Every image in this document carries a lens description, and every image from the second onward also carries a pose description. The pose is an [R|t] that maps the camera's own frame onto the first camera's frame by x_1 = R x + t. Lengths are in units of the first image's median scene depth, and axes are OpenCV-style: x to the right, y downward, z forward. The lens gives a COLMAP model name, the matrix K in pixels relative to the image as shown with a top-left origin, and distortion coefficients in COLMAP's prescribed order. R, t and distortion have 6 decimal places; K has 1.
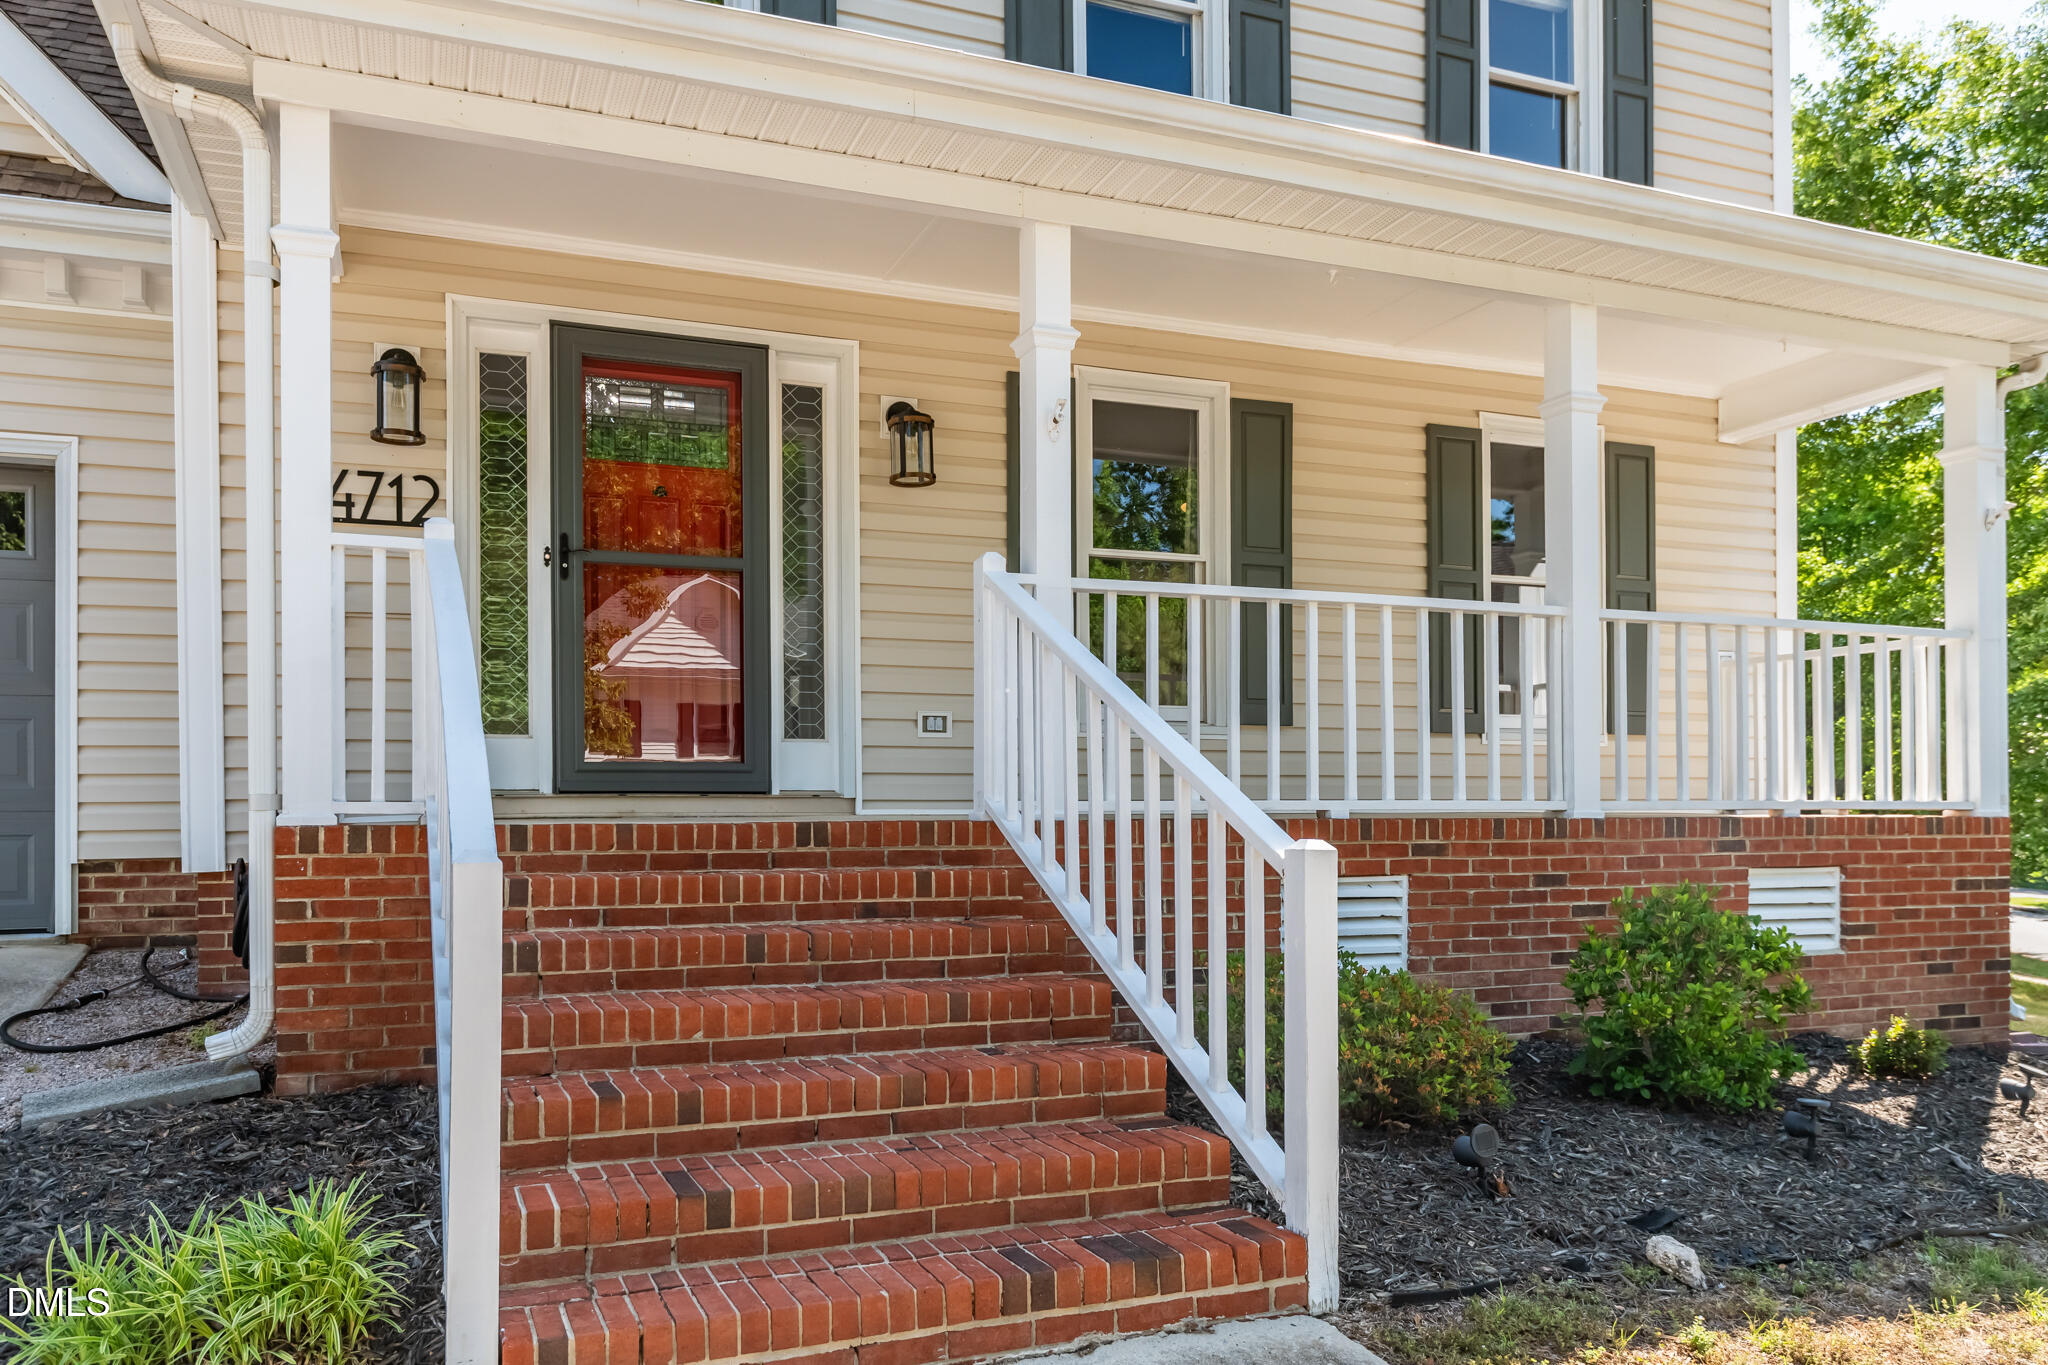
lens RADIAL K [[1481.2, 0, 1057.6], [0, 1481.2, 782.6], [0, 0, 1]] dist [0.009631, -0.011439]
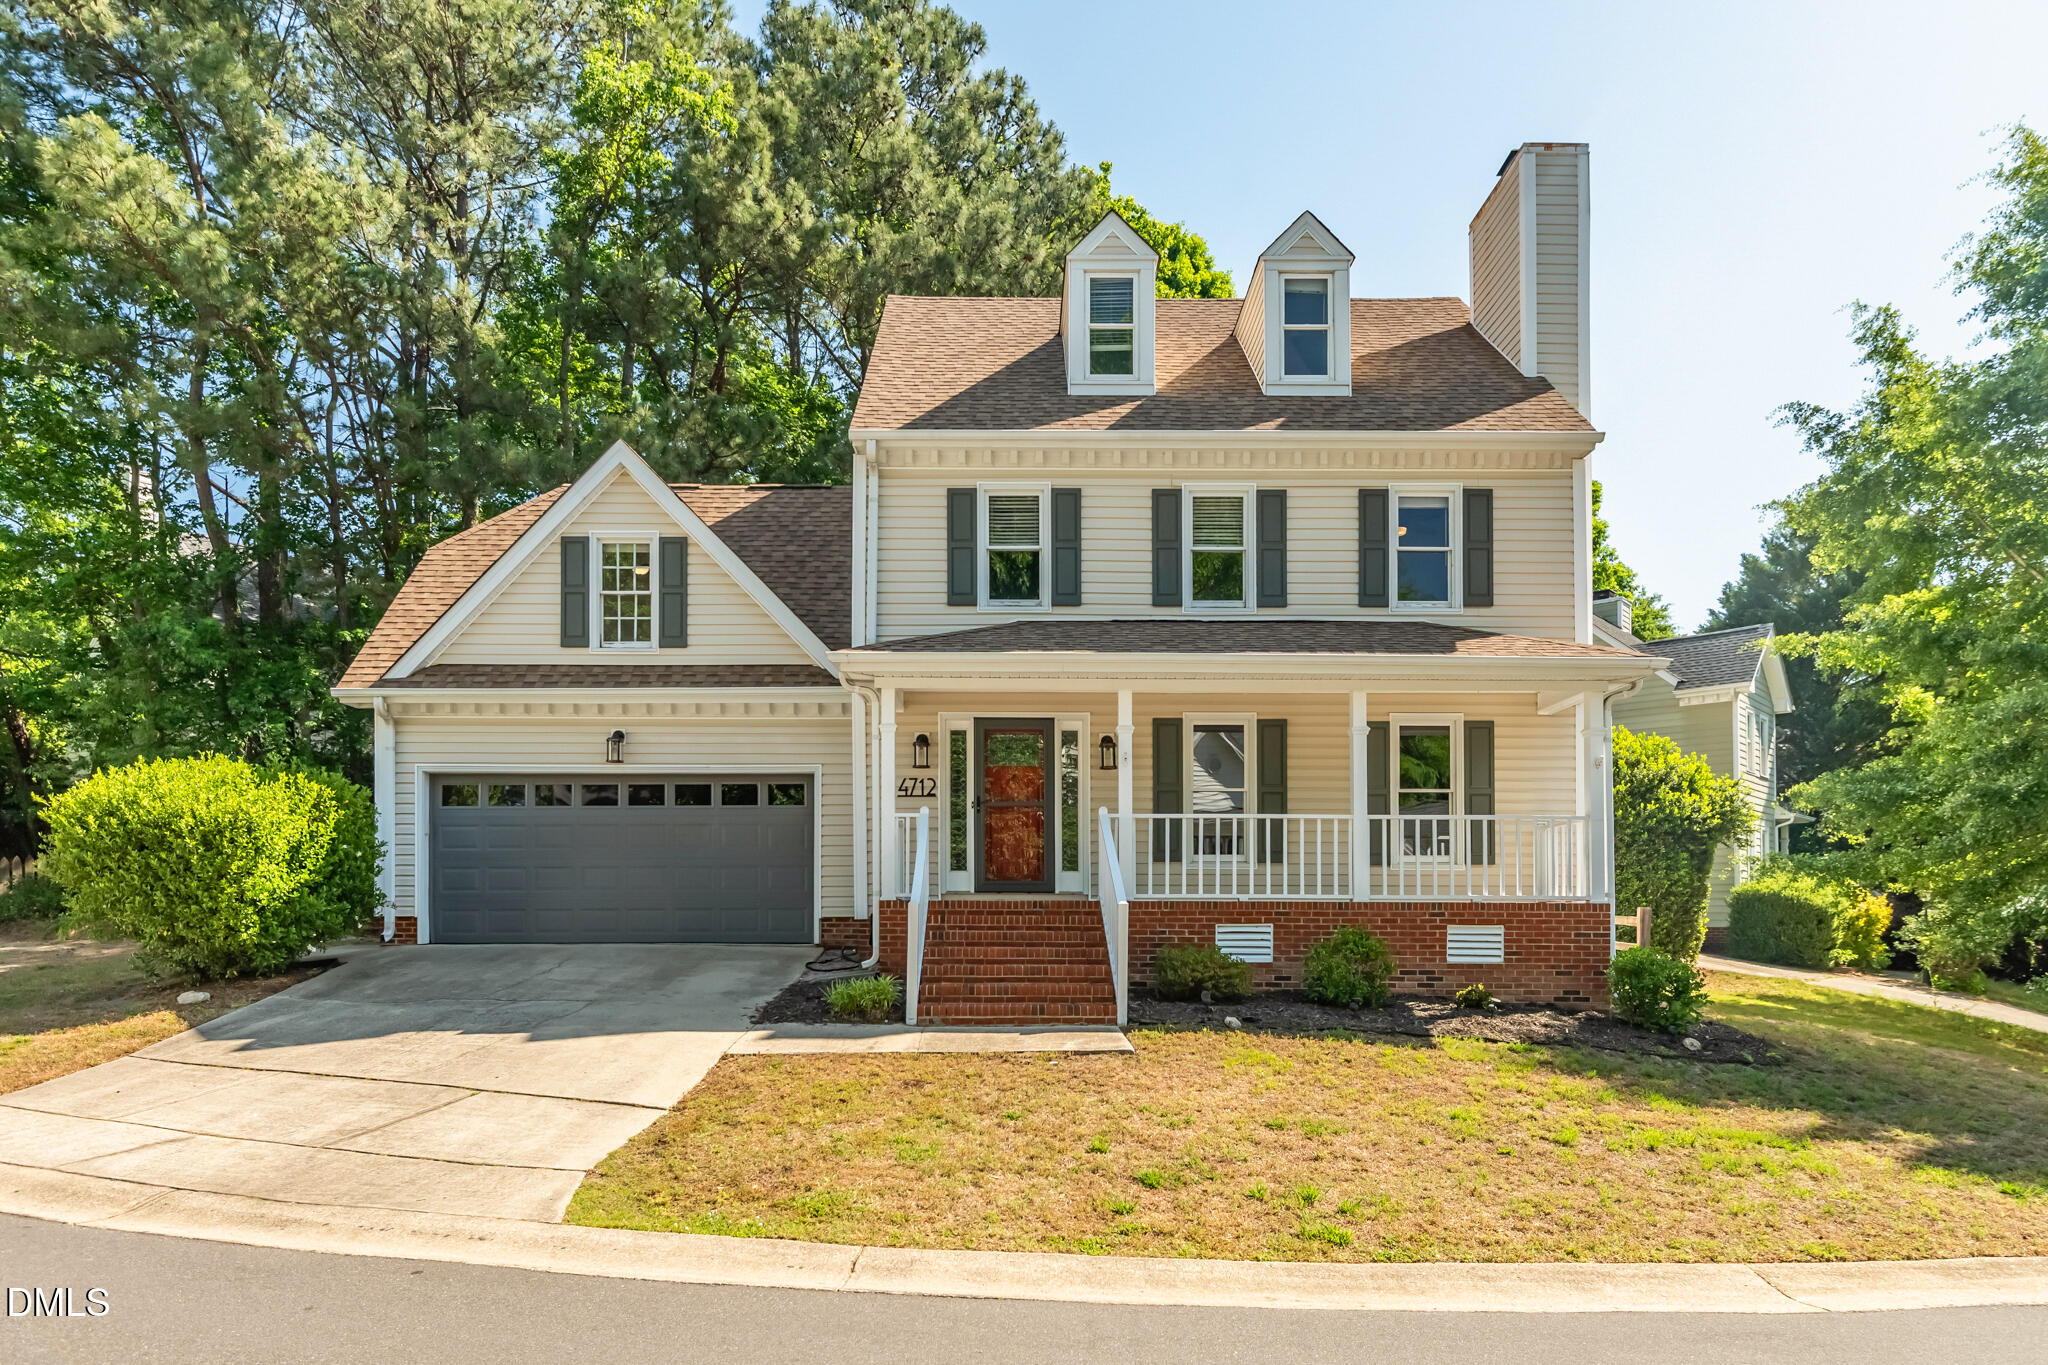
lens RADIAL K [[1270.3, 0, 1059.7], [0, 1270.3, 869.6], [0, 0, 1]] dist [-0.008570, 0.005362]
pose [[0.933847, -0.008453, -0.357572, 0.630896], [0.000796, 0.999767, -0.021556, 0.015338], [0.357671, 0.019845, 0.933637, -1.102227]]
